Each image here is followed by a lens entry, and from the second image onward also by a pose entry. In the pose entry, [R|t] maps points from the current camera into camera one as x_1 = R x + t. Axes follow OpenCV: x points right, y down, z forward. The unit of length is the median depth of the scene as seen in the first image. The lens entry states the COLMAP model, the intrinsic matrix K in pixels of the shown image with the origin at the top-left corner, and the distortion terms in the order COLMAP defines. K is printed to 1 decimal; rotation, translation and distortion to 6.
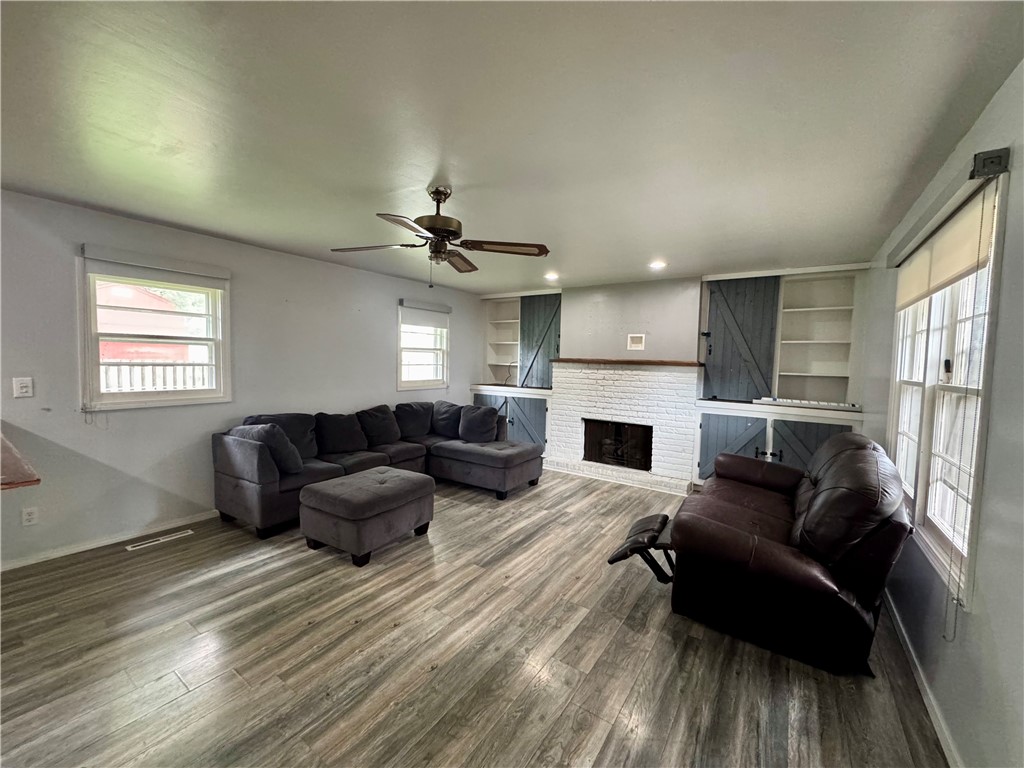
lens RADIAL K [[410.7, 0, 511.2], [0, 410.7, 384.9], [0, 0, 1]] dist [-0.001030, -0.000018]
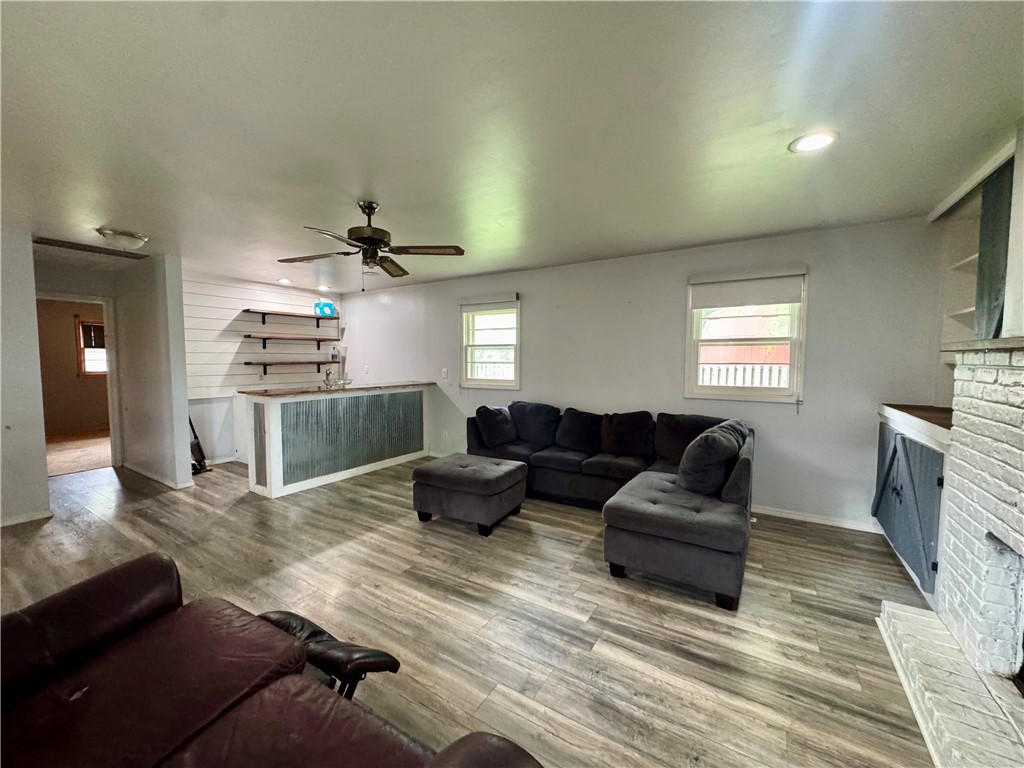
lens RADIAL K [[410.7, 0, 511.2], [0, 410.7, 384.9], [0, 0, 1]] dist [-0.001030, -0.000018]
pose [[0.026111, 0.049307, -0.998442, 0.655466], [-0.051440, 0.997526, 0.047917, -0.037801], [0.998335, 0.050109, 0.028583, 0.899581]]
